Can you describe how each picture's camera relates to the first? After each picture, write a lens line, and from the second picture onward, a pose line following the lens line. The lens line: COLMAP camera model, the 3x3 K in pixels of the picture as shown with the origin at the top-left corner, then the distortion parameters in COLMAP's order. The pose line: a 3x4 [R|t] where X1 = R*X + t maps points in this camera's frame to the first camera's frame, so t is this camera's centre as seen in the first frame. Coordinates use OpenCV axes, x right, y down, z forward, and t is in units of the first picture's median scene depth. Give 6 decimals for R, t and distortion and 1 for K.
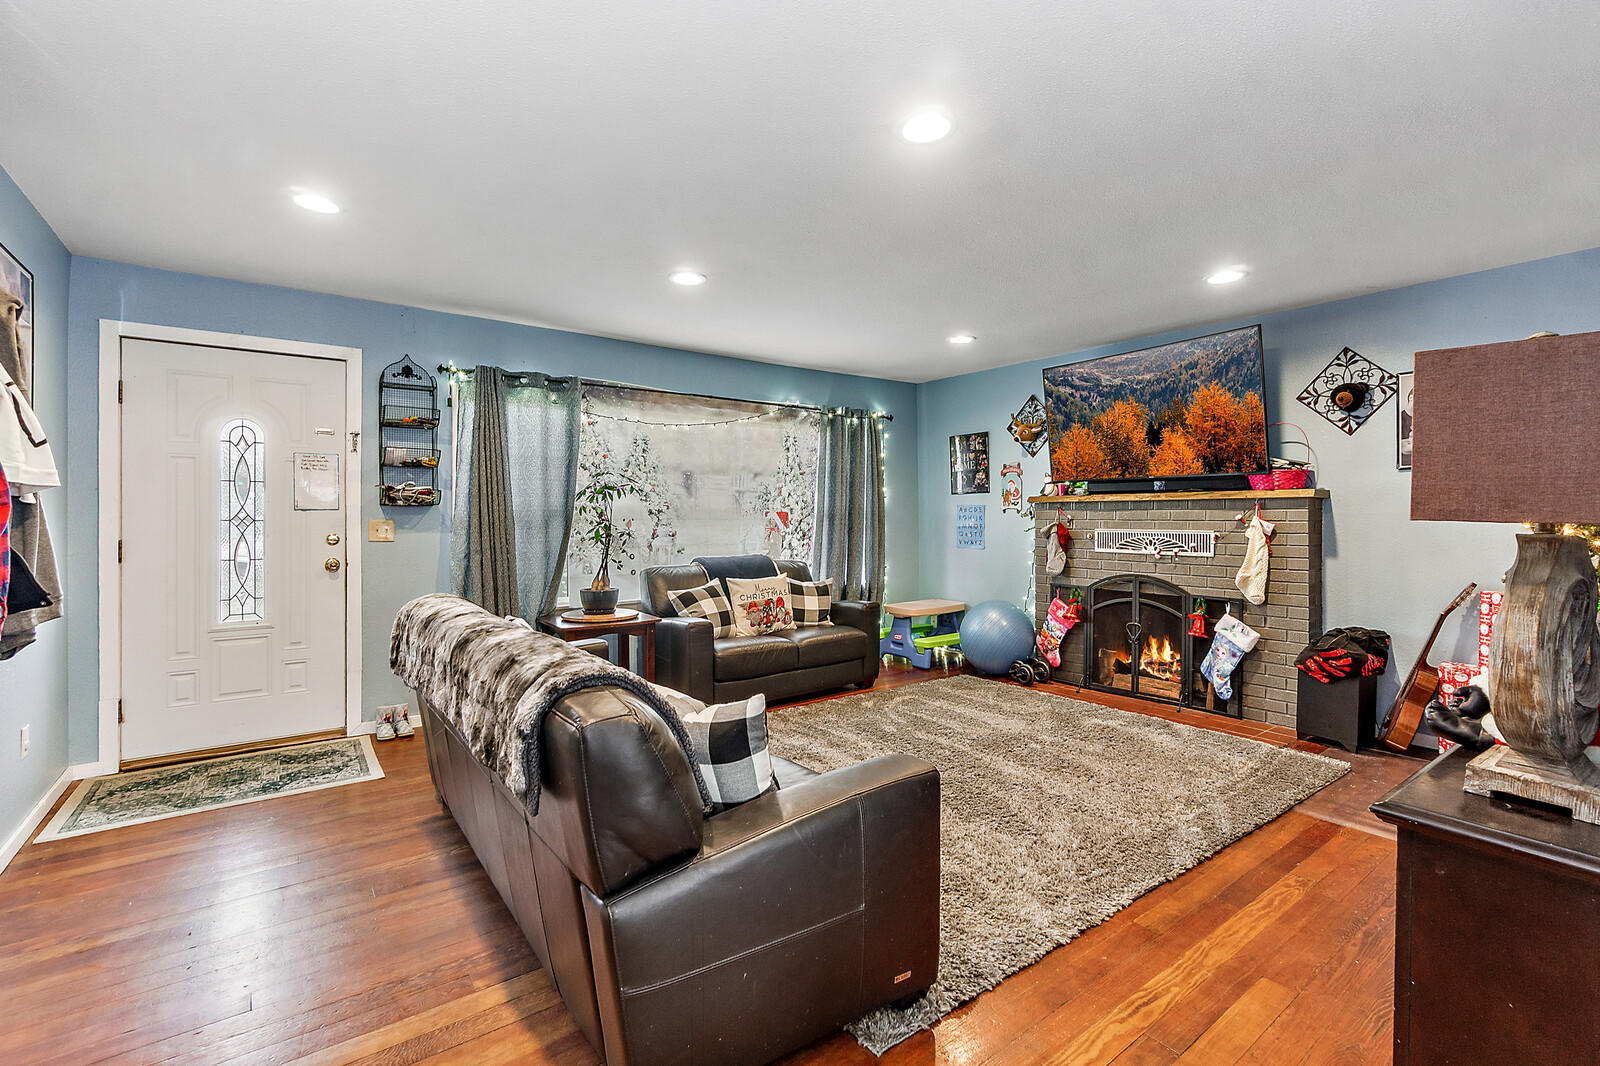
lens RADIAL K [[704.1, 0, 801.5], [0, 704.1, 509.1], [0, 0, 1]] dist [-0.000215, 0.000023]
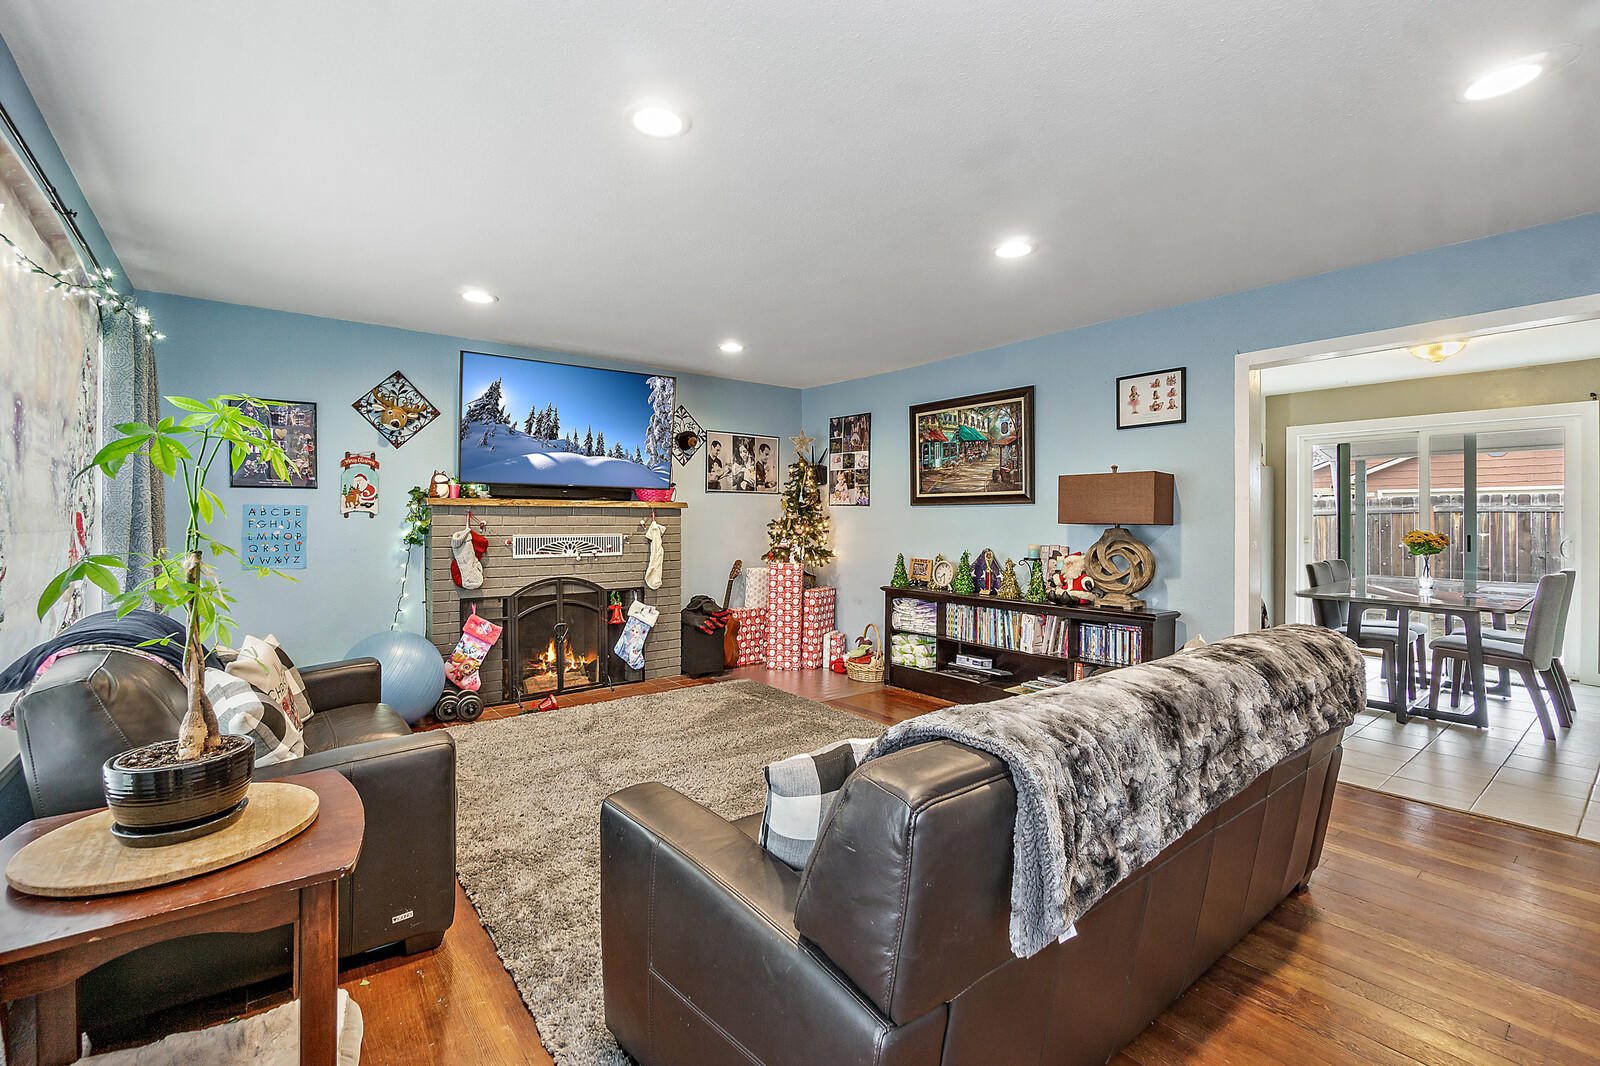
lens RADIAL K [[689.3, 0, 785.5], [0, 689.3, 519.8], [0, 0, 1]] dist [-0.002723, -0.000081]
pose [[-0.010717, 0.003670, 0.999936, -0.546431], [-0.008178, 0.999959, -0.003758, 0.008468], [-0.999909, -0.008218, -0.010687, 0.667611]]
